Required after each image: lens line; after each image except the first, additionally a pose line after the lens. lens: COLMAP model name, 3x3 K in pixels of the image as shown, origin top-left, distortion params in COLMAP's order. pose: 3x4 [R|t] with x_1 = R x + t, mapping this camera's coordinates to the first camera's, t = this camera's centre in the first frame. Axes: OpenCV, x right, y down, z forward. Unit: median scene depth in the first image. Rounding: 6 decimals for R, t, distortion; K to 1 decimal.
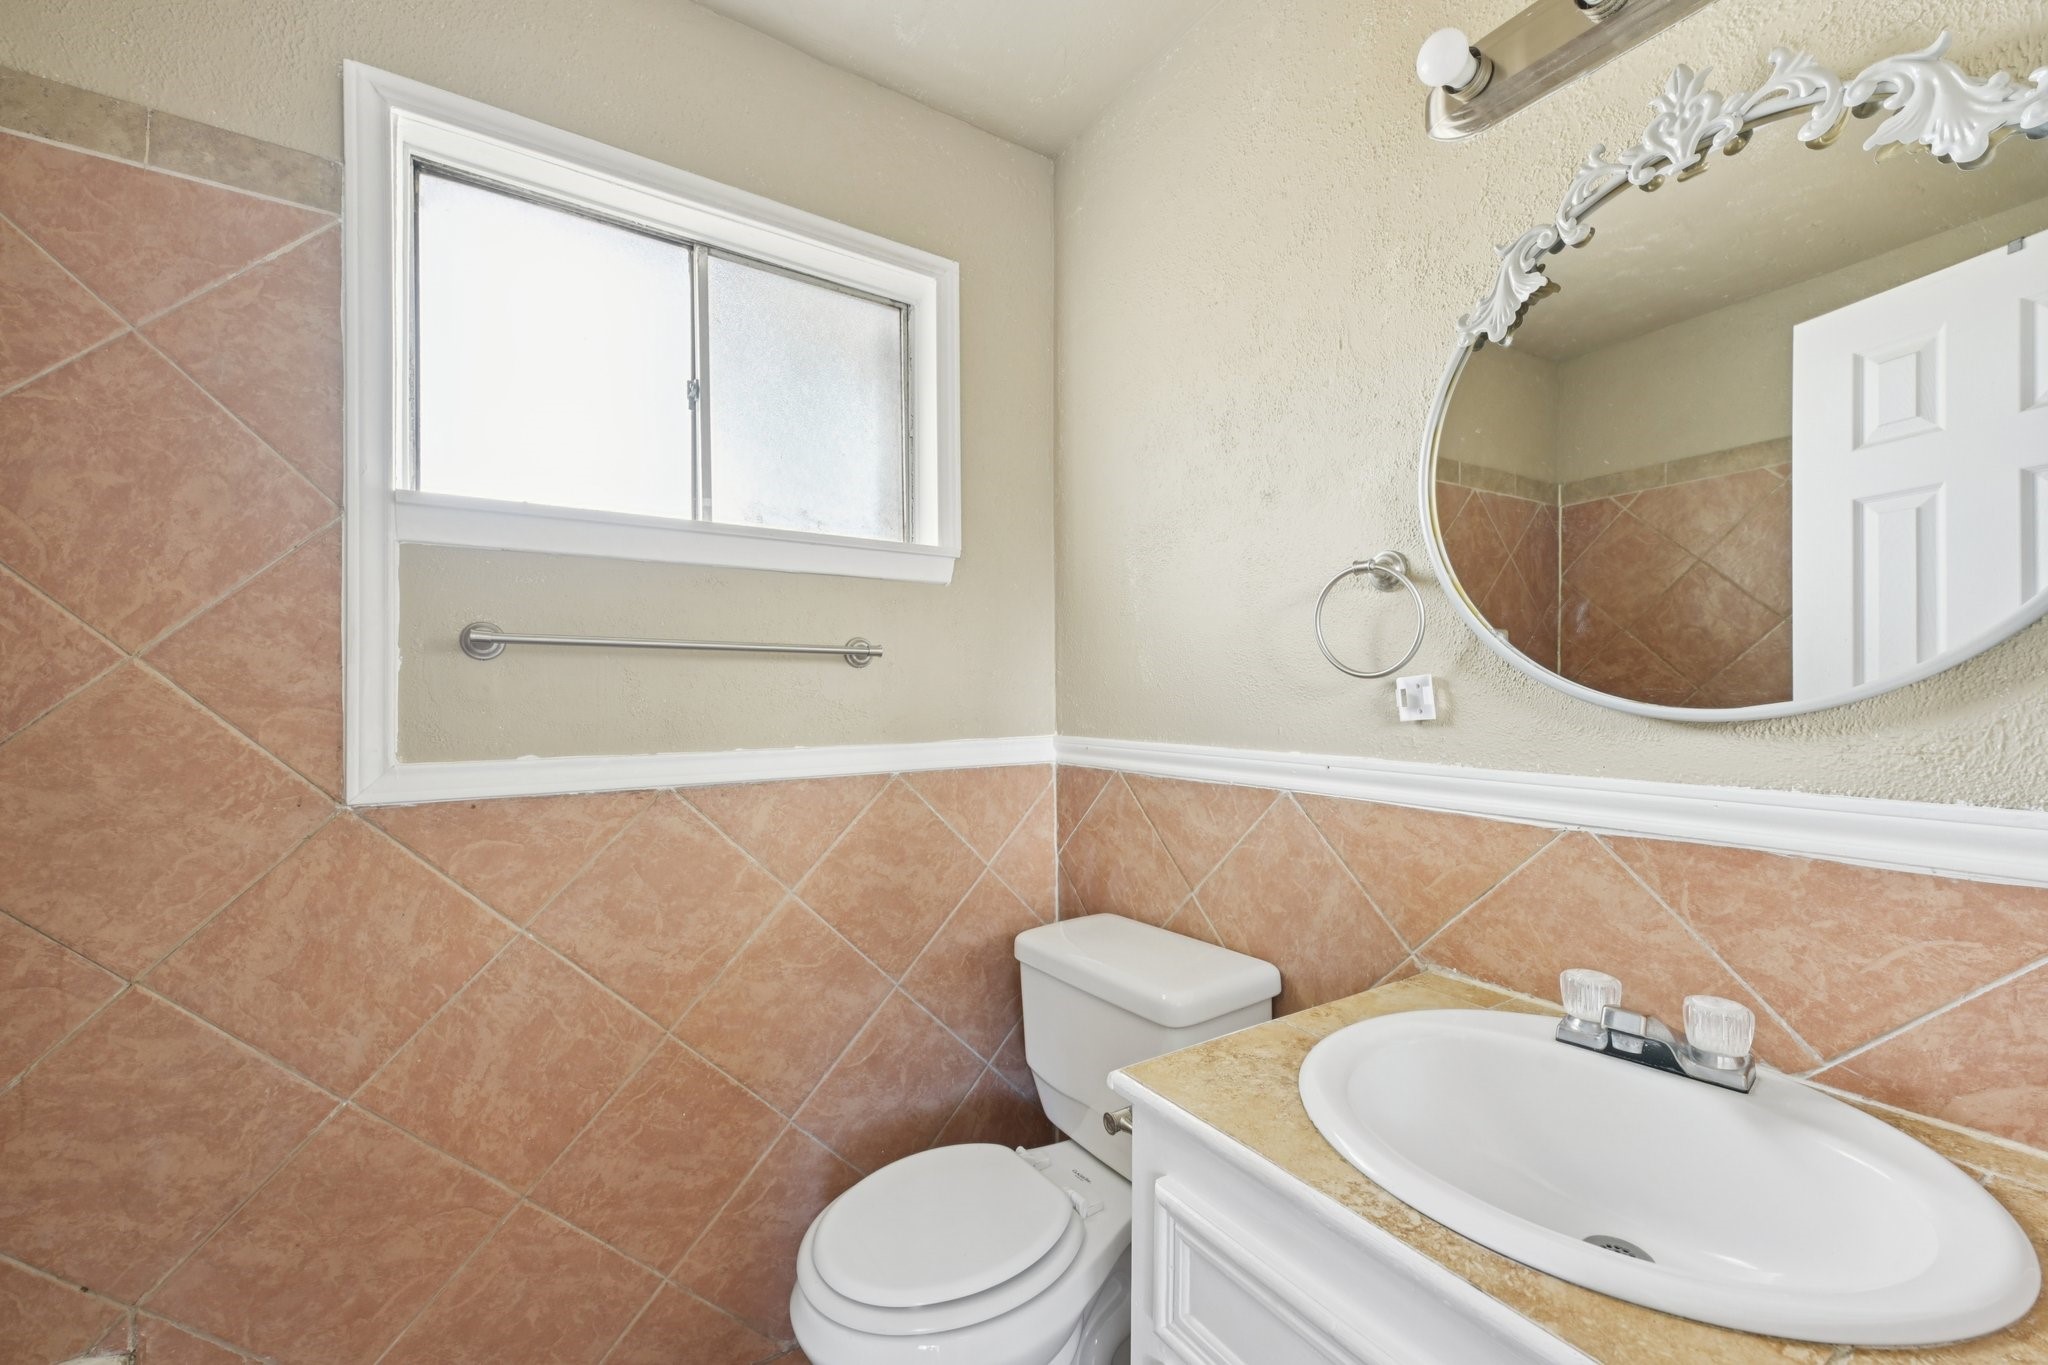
lens RADIAL K [[814.8, 0, 1024.4], [0, 814.8, 689.6], [0, 0, 1]] dist [0.000503, -0.000092]
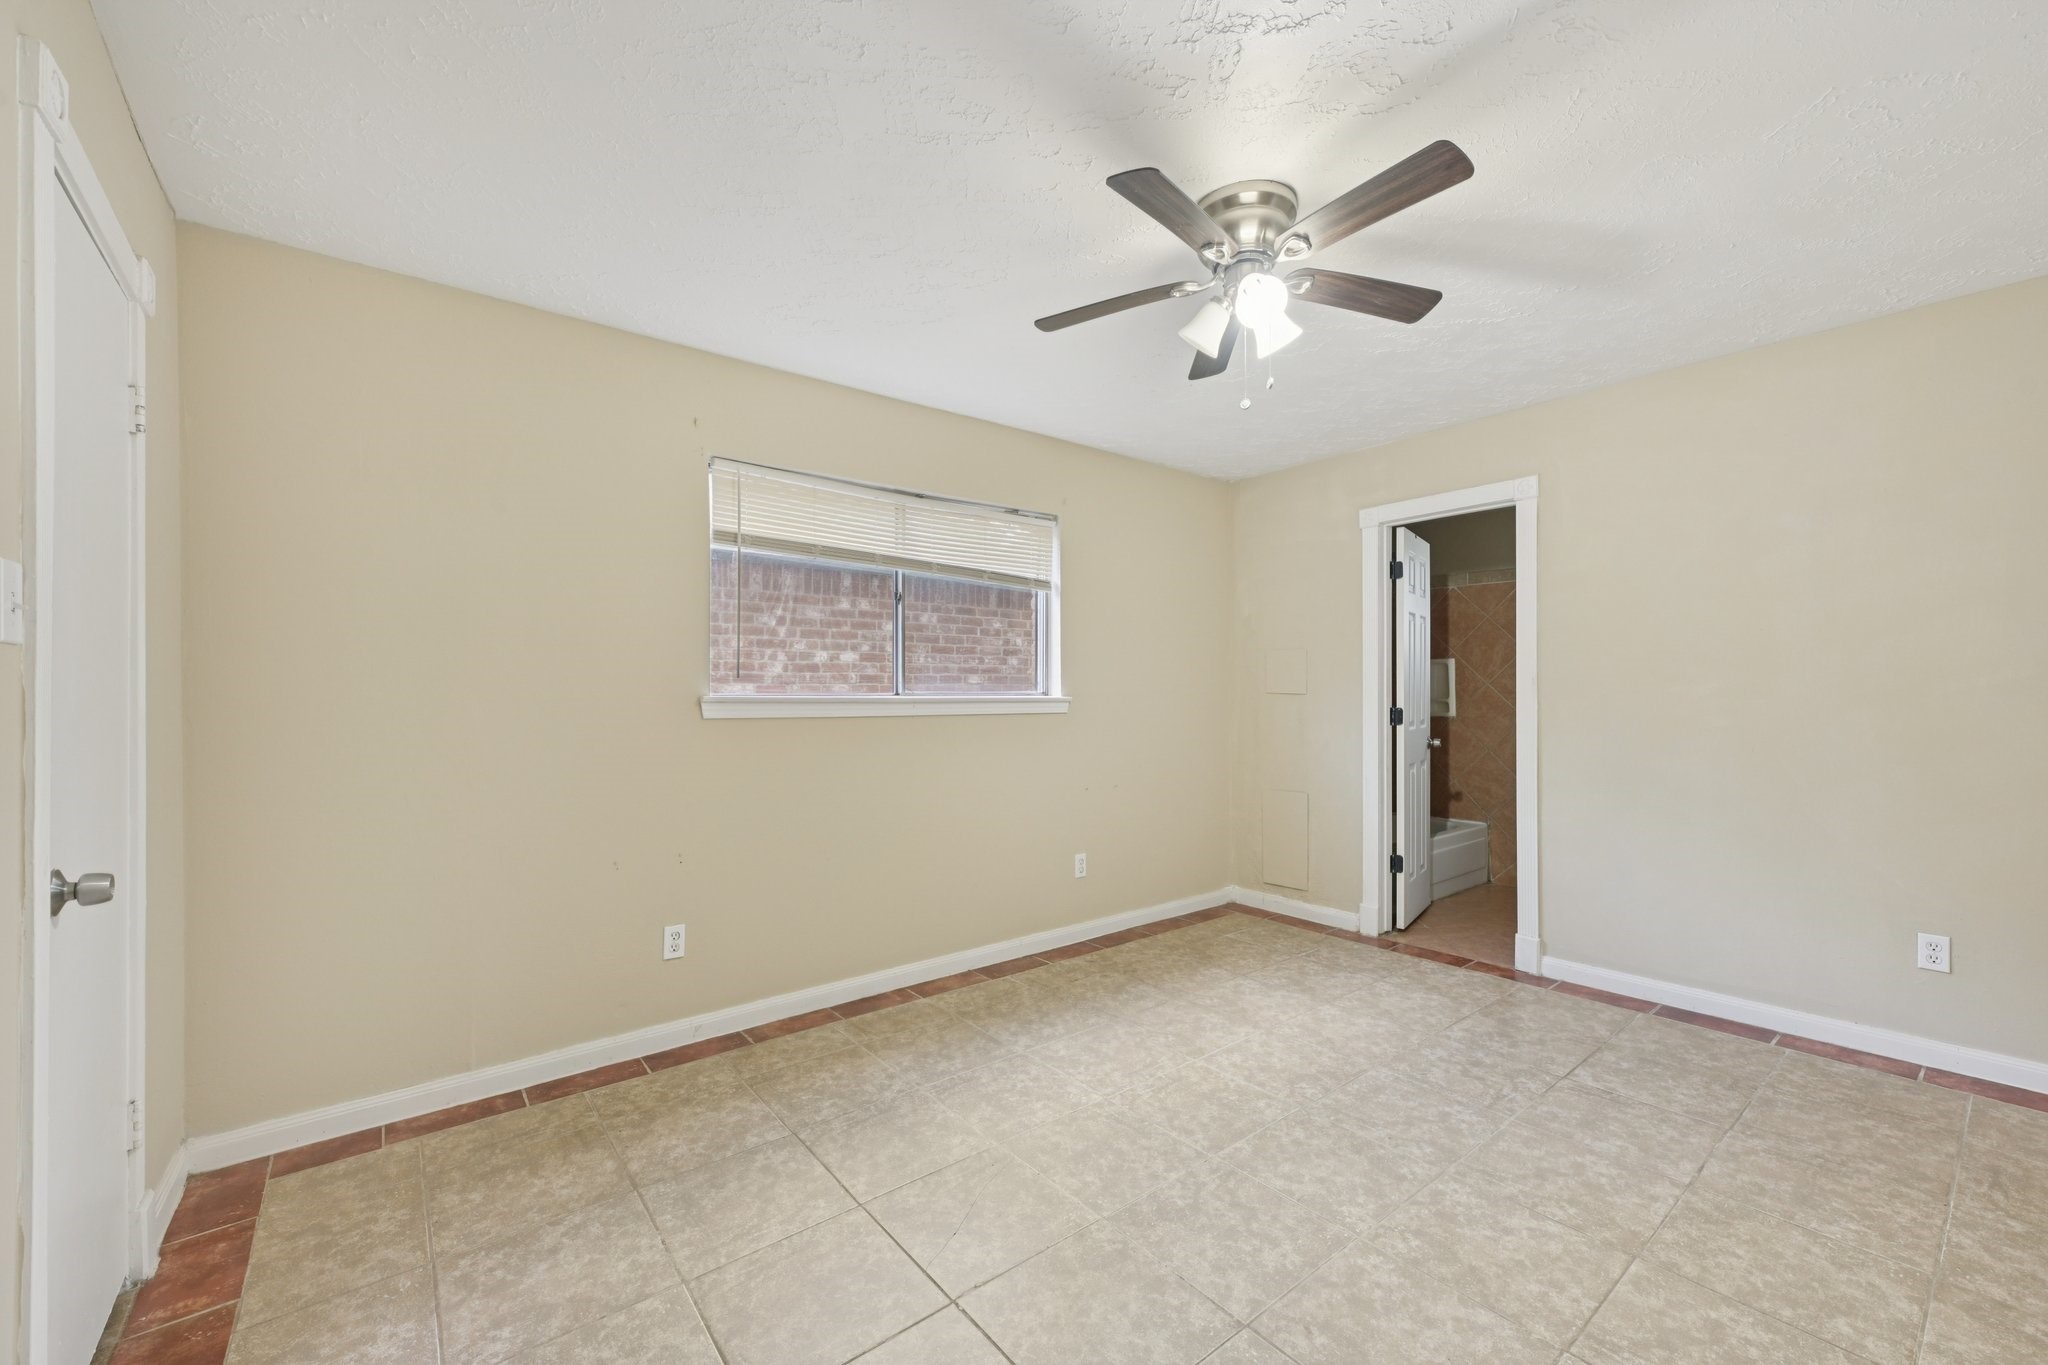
lens RADIAL K [[814.8, 0, 1025.8], [0, 814.8, 689.4], [0, 0, 1]] dist [0.000503, -0.000092]
pose [[0.084941, -0.003904, -0.996378, 3.516391], [0.002312, 0.999990, -0.003722, 0.009961], [0.996383, -0.001988, 0.084949, -2.165968]]
